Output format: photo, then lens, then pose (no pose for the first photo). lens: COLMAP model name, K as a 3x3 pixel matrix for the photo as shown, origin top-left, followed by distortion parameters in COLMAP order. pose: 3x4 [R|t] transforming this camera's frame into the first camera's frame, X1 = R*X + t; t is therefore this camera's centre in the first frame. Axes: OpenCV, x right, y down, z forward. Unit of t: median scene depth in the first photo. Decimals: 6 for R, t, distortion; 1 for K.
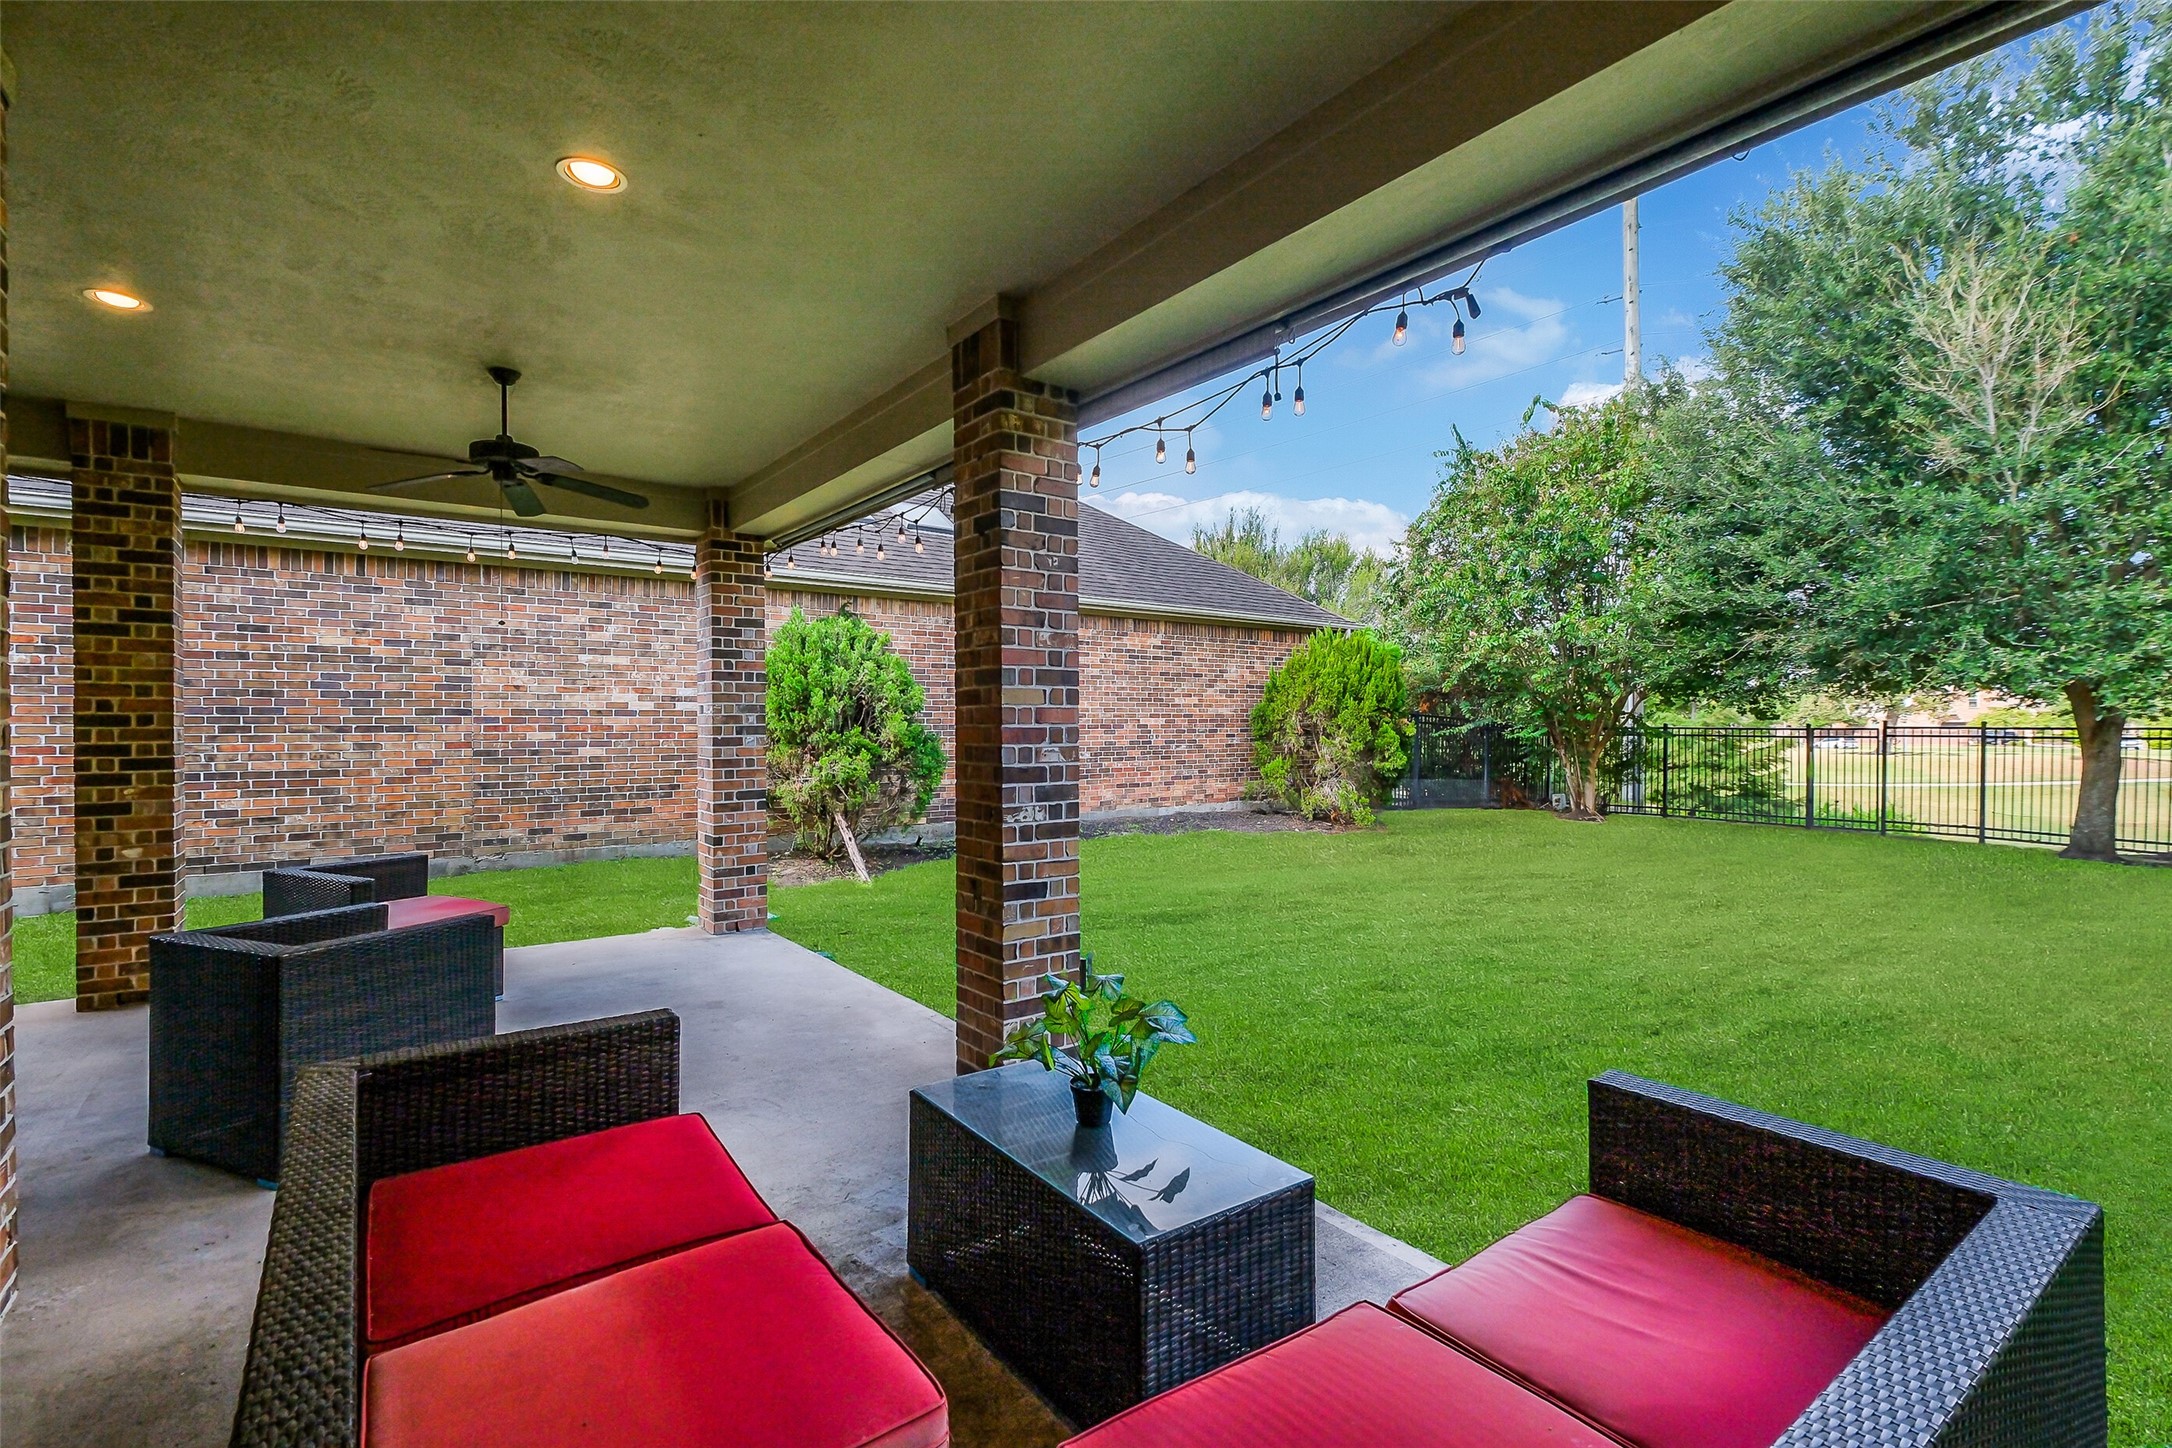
lens RADIAL K [[987.7, 0, 1080.4], [0, 987.7, 727.5], [0, 0, 1]] dist [0.003325, 0.000241]
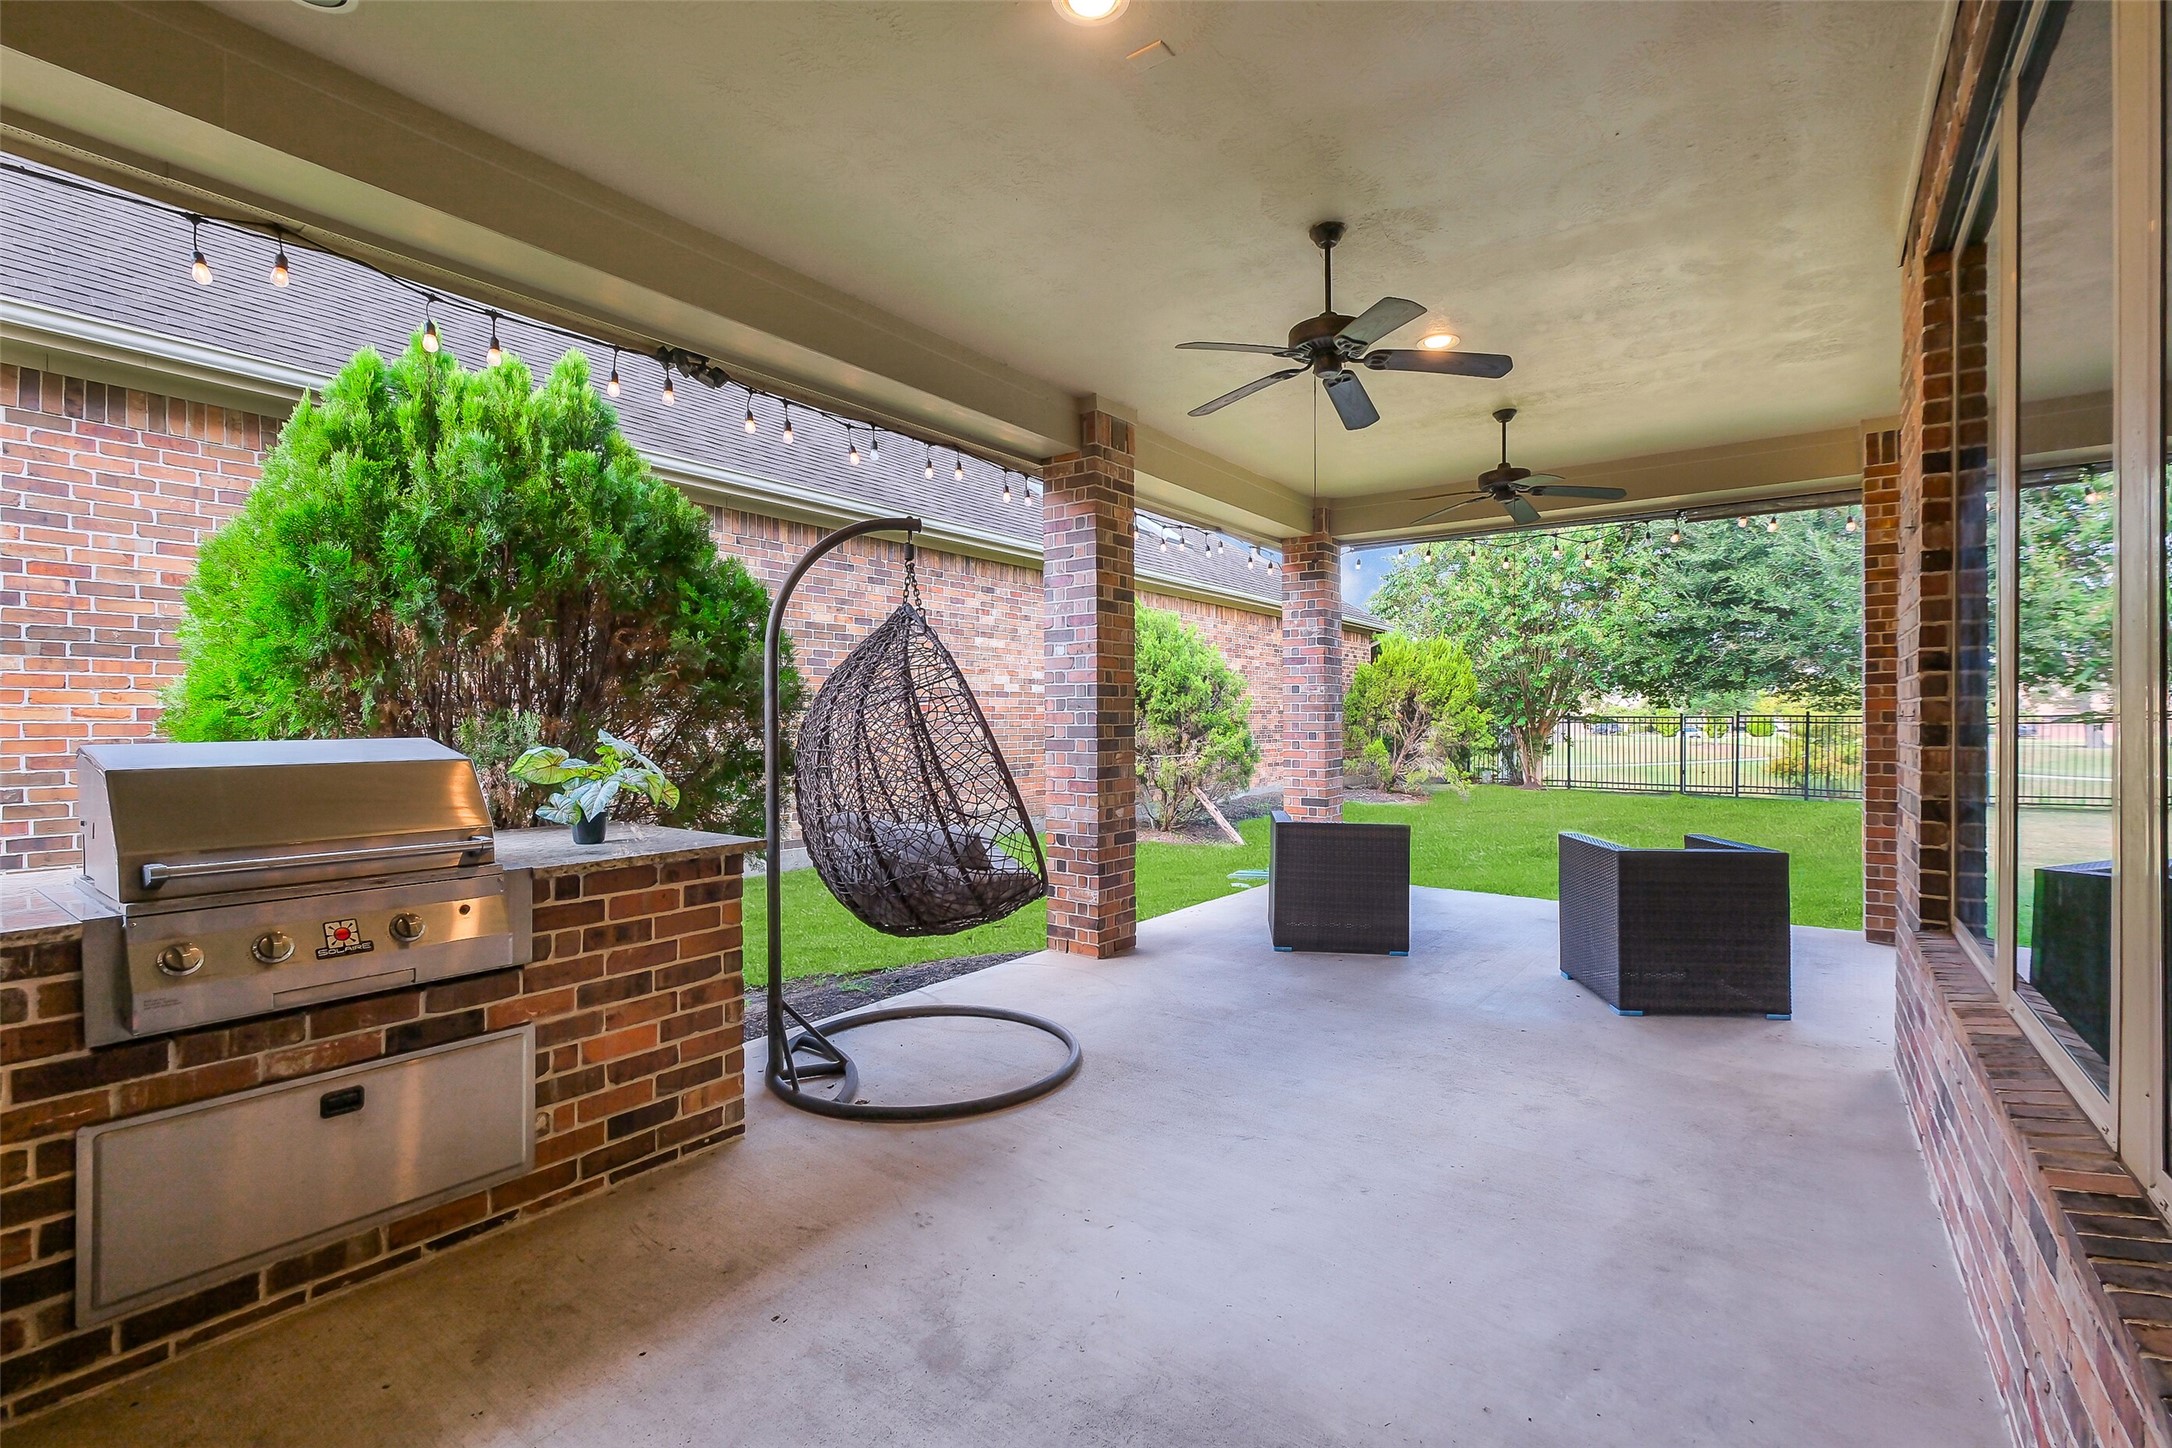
lens RADIAL K [[987.7, 0, 1073.8], [0, 987.7, 722.4], [0, 0, 1]] dist [0.003325, 0.000241]
pose [[0.952645, 0.000426, 0.304085, -0.727032], [-0.000397, 1.000000, -0.000155, 0.015014], [-0.304086, 0.000027, 0.952645, -0.009871]]
